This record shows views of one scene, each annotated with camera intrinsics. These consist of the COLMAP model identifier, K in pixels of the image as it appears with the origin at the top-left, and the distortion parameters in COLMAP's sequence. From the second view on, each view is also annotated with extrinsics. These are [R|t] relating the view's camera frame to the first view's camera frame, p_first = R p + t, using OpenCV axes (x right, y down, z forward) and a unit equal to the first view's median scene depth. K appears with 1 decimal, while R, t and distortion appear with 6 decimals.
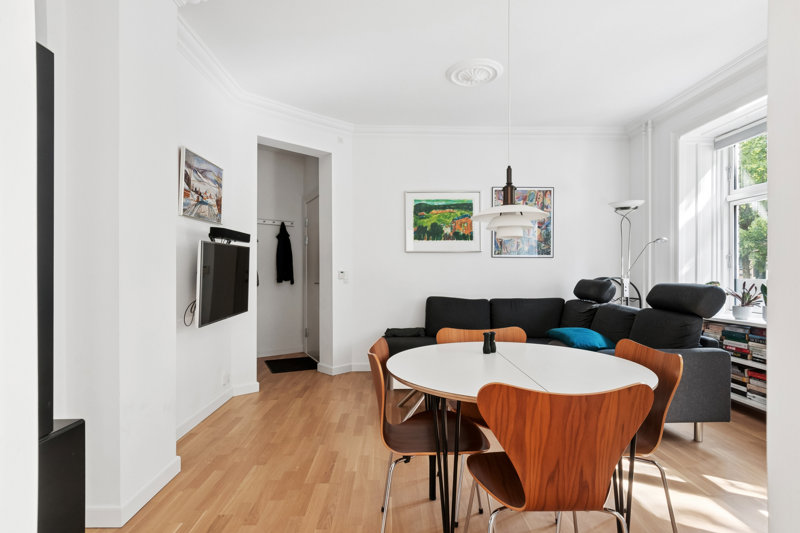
lens RADIAL K [[425.0, 0, 401.0], [0, 425.0, 271.0], [0, 0, 1]] dist [0.005104, -0.001185]
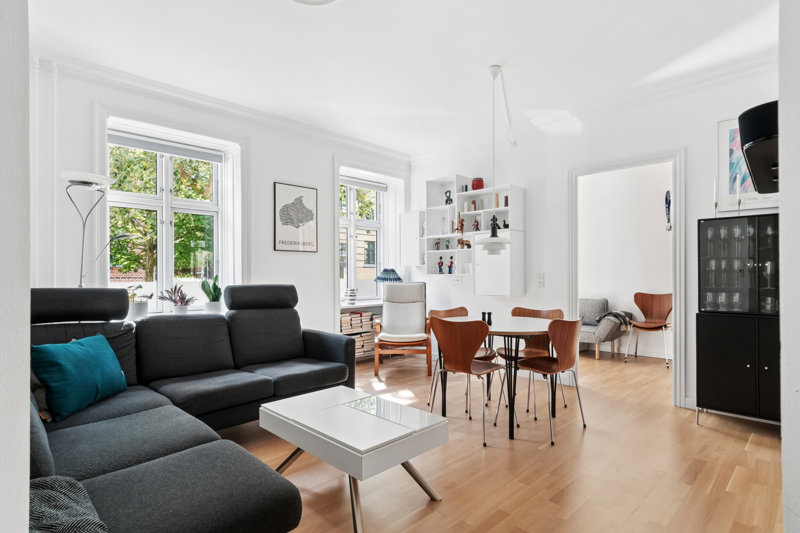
lens RADIAL K [[425.0, 0, 401.0], [0, 425.0, 271.0], [0, 0, 1]] dist [0.005104, -0.001185]
pose [[-0.677719, 0.001401, 0.735319, -0.360028], [-0.007120, 0.999939, -0.008467, -0.002868], [-0.735286, -0.010974, -0.677668, 1.139790]]
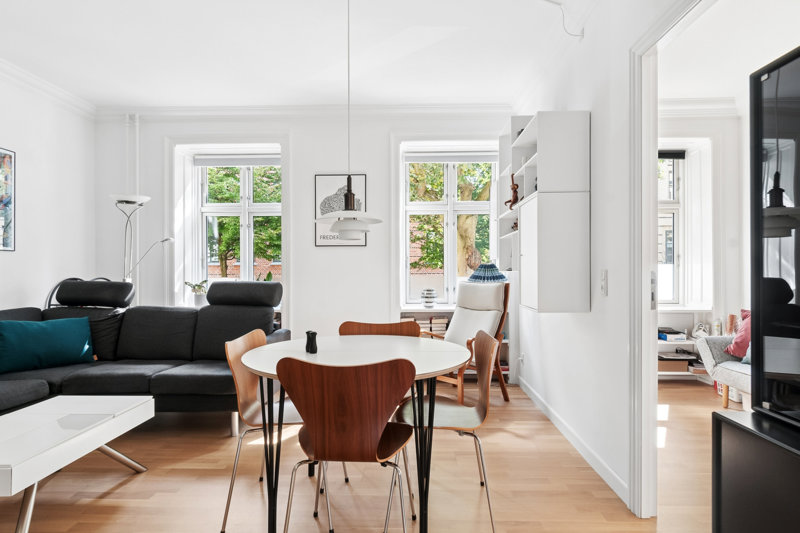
lens RADIAL K [[425.0, 0, 401.0], [0, 425.0, 271.0], [0, 0, 1]] dist [0.005104, -0.001185]
pose [[0.064470, 0.001959, 0.997918, -0.368290], [-0.005324, 0.999985, -0.001619, -0.000831], [-0.997905, -0.005208, 0.064480, 0.367119]]
